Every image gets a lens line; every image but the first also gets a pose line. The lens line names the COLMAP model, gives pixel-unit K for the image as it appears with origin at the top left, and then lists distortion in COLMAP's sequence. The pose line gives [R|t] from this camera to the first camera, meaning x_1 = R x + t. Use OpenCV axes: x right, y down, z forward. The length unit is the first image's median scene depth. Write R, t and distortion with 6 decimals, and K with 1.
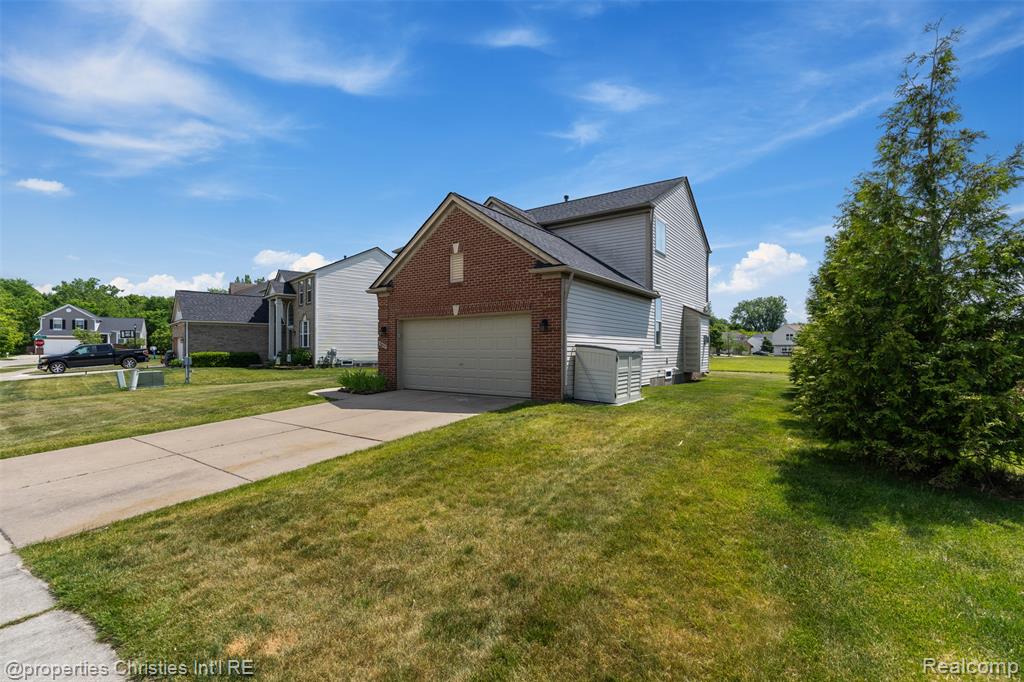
lens RADIAL K [[461.7, 0, 497.2], [0, 461.7, 350.3], [0, 0, 1]] dist [0.000150, 0.000136]
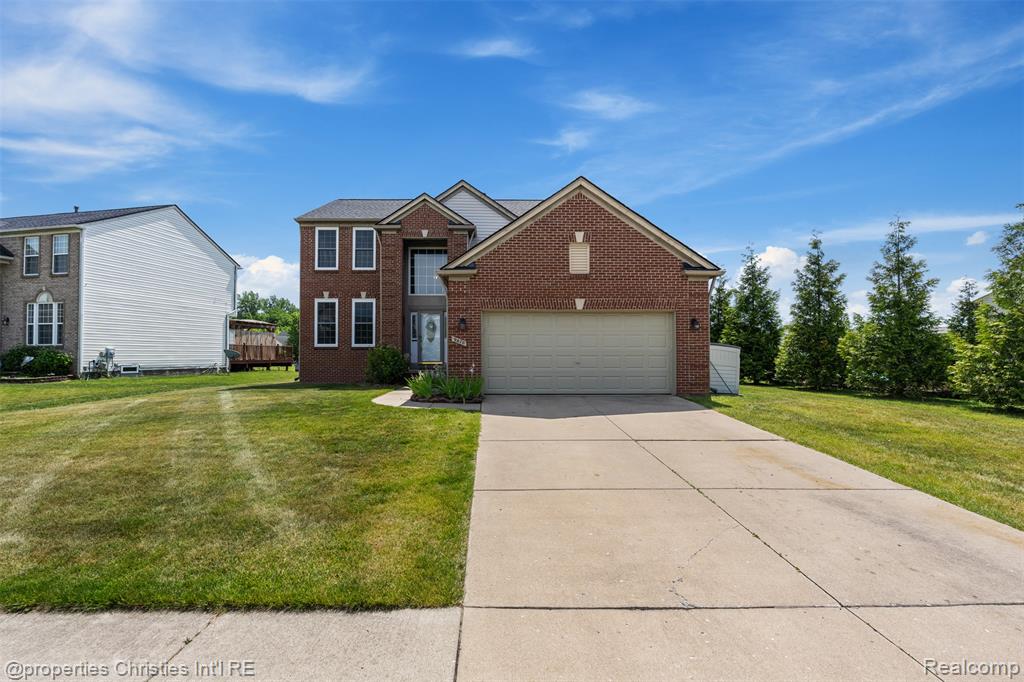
lens RADIAL K [[461.7, 0, 497.2], [0, 461.7, 350.3], [0, 0, 1]] dist [0.000150, 0.000136]
pose [[0.793060, 0.003742, 0.609132, -0.326332], [0.000828, 0.999974, -0.007221, 0.005089], [-0.609143, 0.006231, 0.793036, 0.153780]]
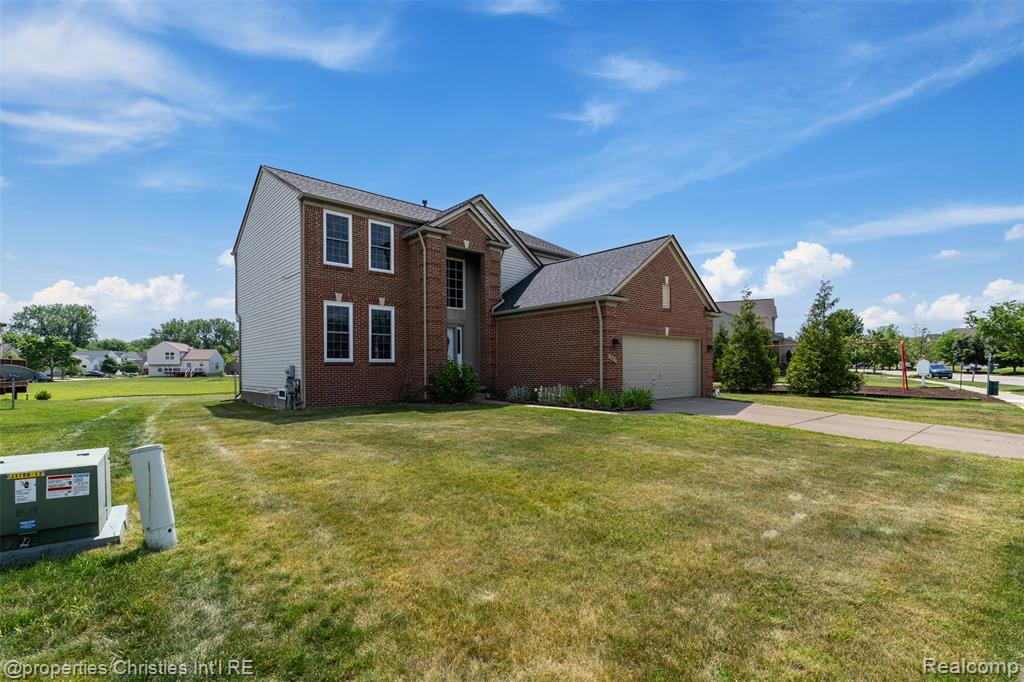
lens RADIAL K [[485.5, 0, 514.0], [0, 485.5, 379.8], [0, 0, 1]] dist [0.000730, 0.000056]
pose [[0.190066, -0.021667, 0.981532, -0.594402], [0.004754, 0.999765, 0.021149, 0.004872], [-0.981760, 0.000646, 0.190125, 0.480523]]
